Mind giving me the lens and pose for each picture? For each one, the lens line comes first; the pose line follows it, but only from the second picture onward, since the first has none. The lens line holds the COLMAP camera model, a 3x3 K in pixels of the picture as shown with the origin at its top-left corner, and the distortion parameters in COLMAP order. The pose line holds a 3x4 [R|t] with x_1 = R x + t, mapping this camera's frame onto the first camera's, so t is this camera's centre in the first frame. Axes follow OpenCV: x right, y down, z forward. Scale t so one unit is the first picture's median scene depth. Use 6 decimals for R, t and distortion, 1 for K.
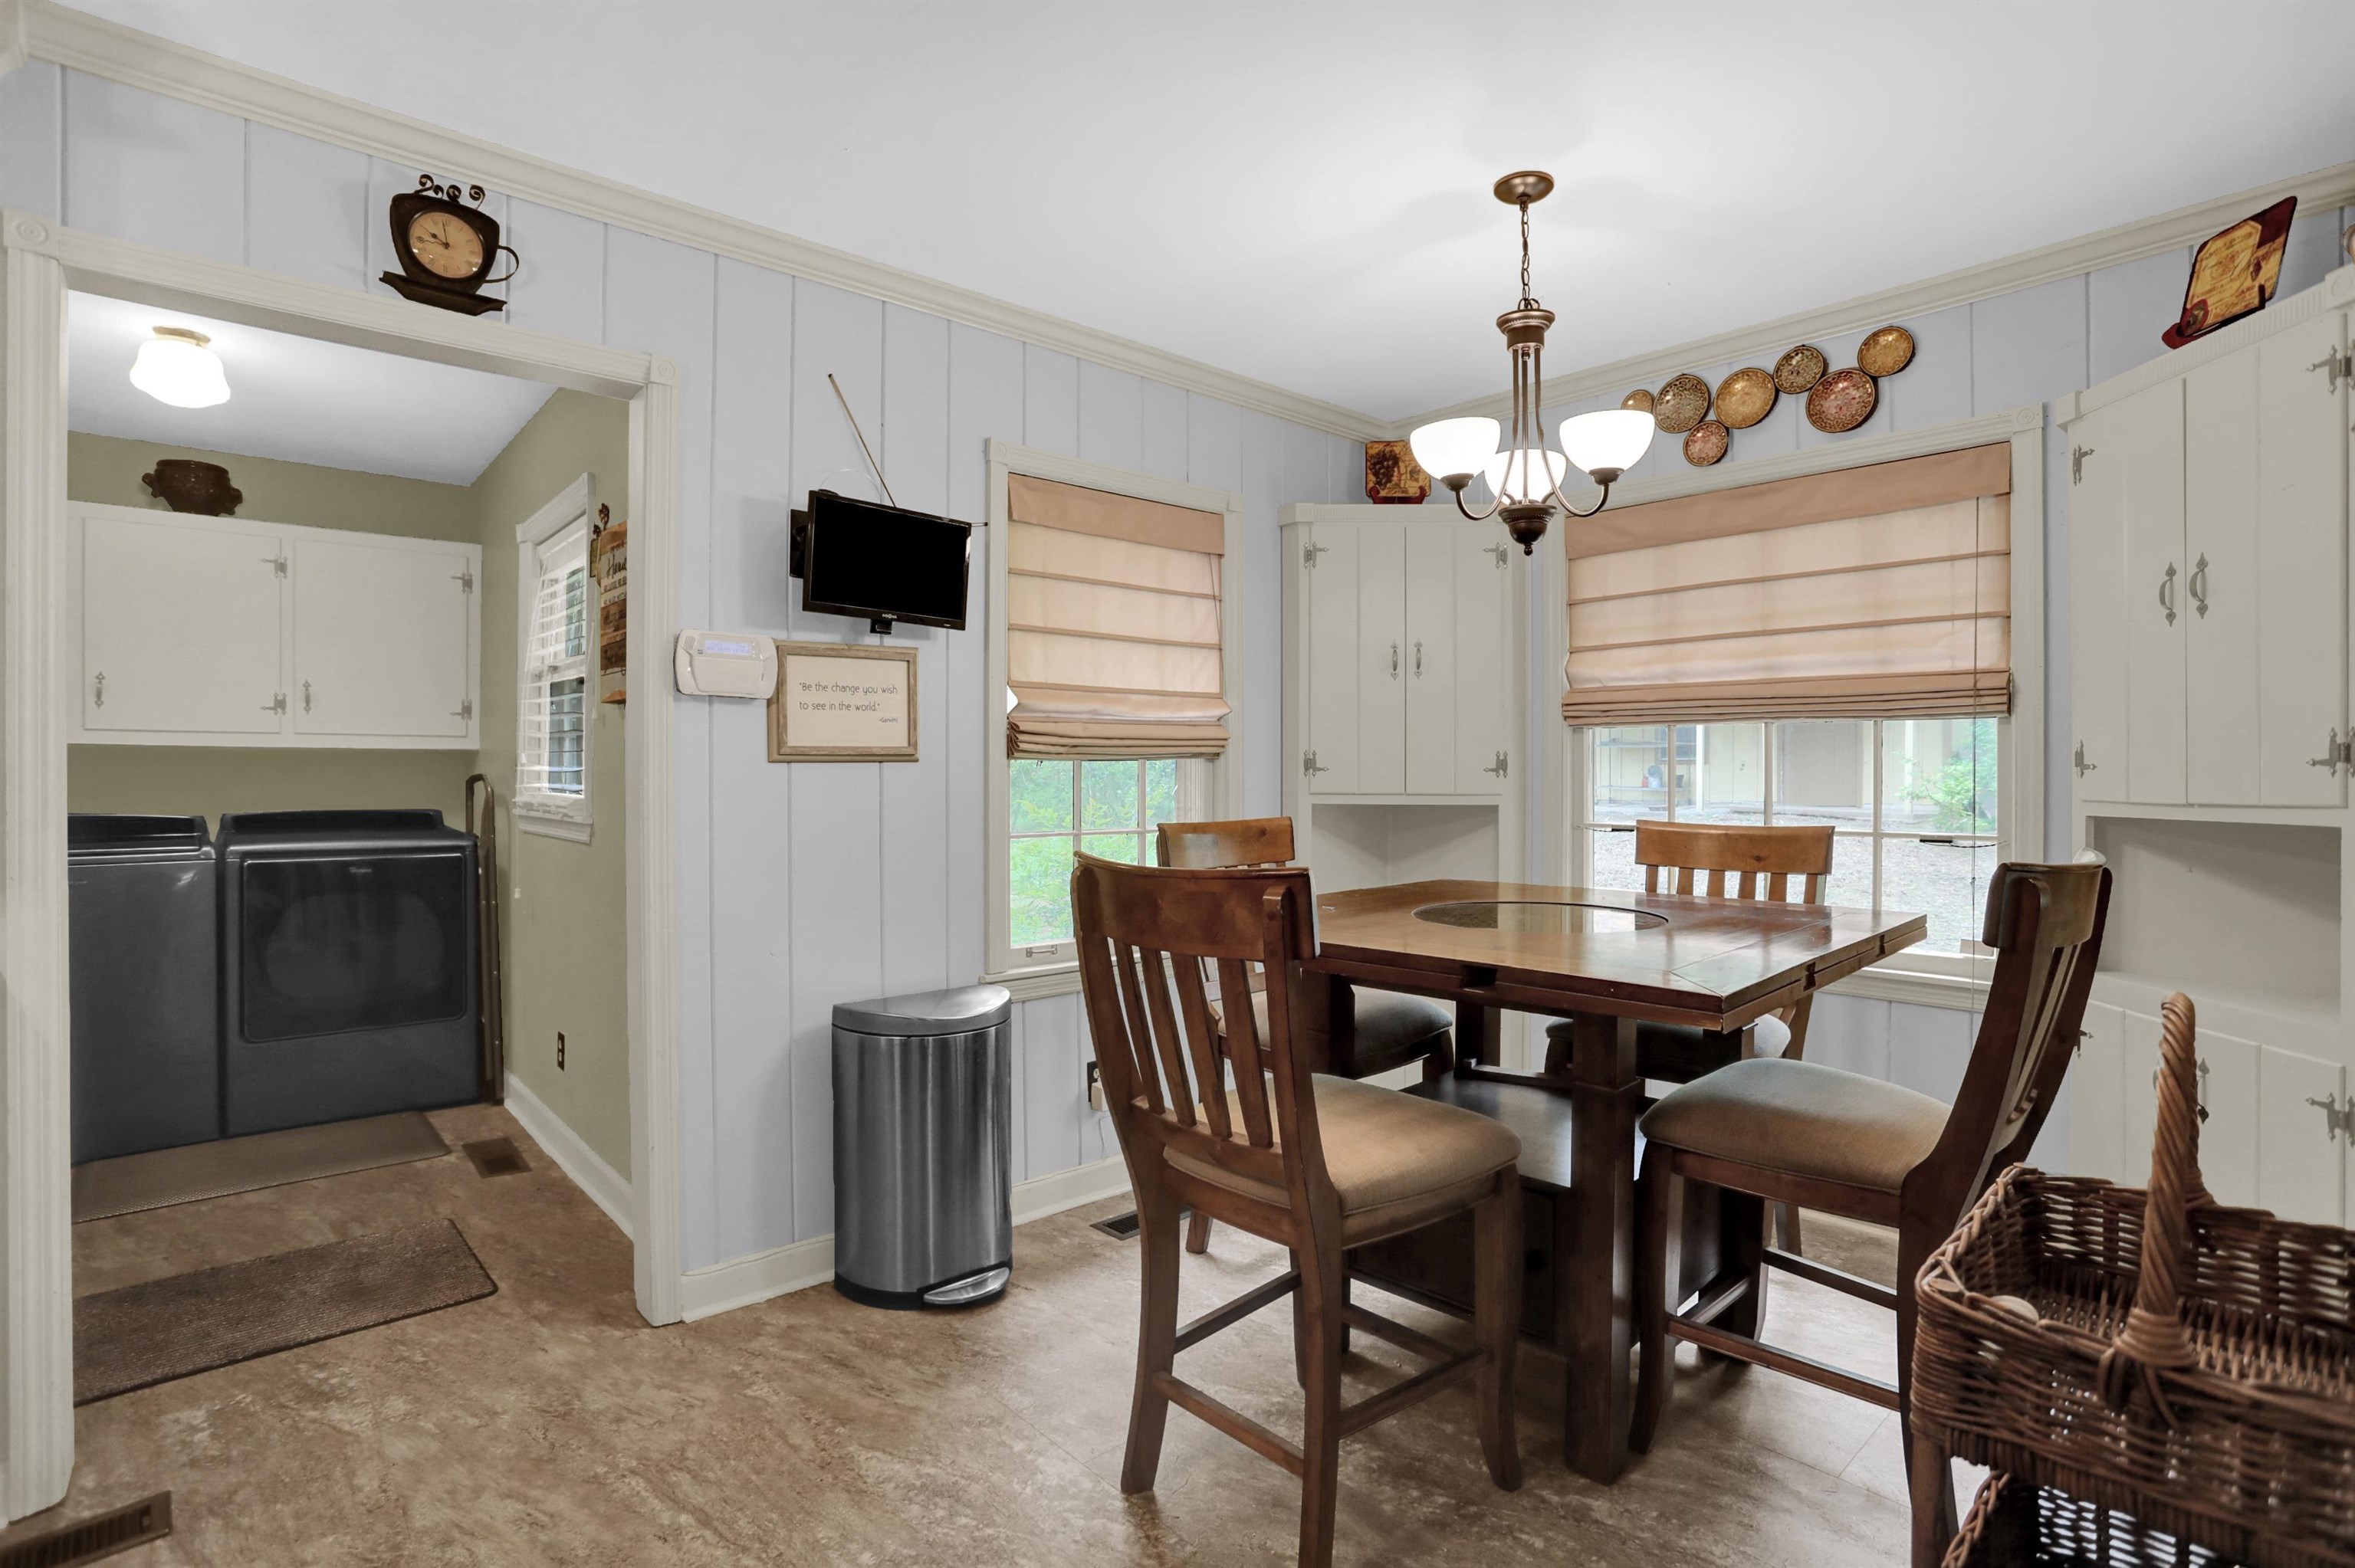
lens RADIAL K [[1145.7, 0, 1179.1], [0, 1145.7, 780.6], [0, 0, 1]] dist [-0.056228, 0.022274]
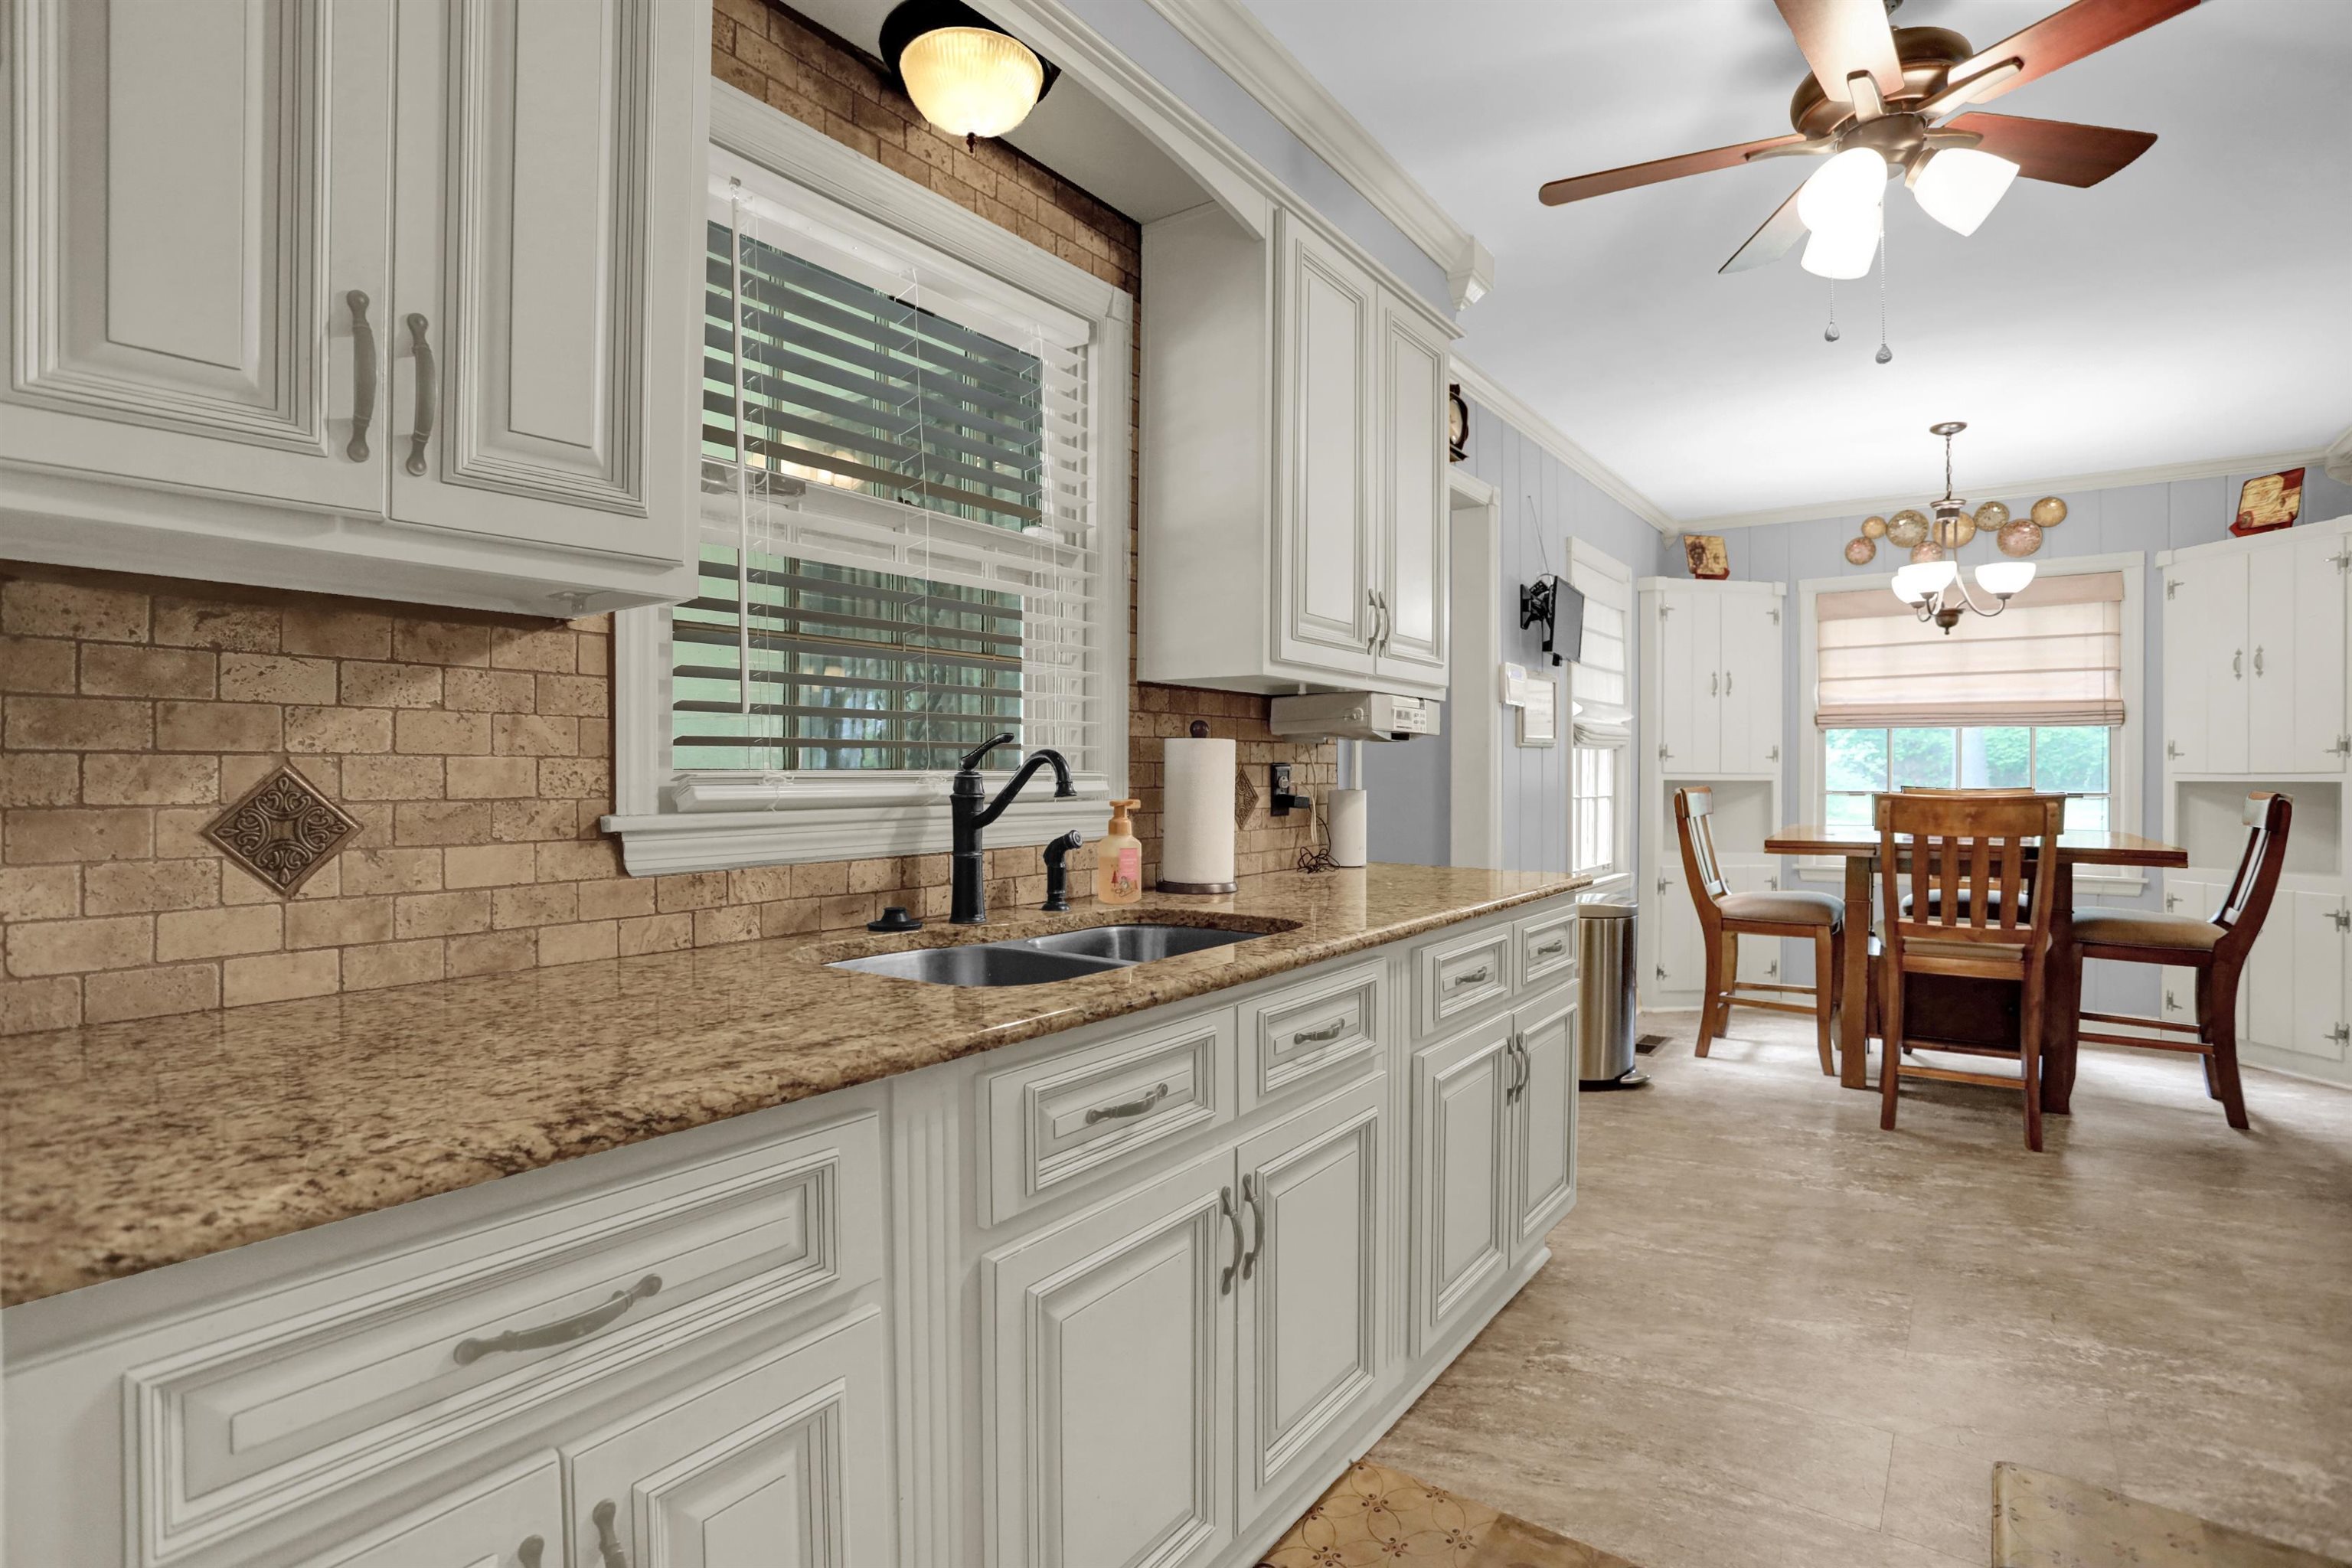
lens RADIAL K [[1144.4, 0, 1177.6], [0, 1144.4, 780.6], [0, 0, 1]] dist [-0.056228, 0.022274]
pose [[0.977548, -0.002368, 0.210698, -1.075542], [0.001700, 0.999993, 0.003351, 0.020133], [-0.210704, -0.002917, 0.977546, -0.402973]]
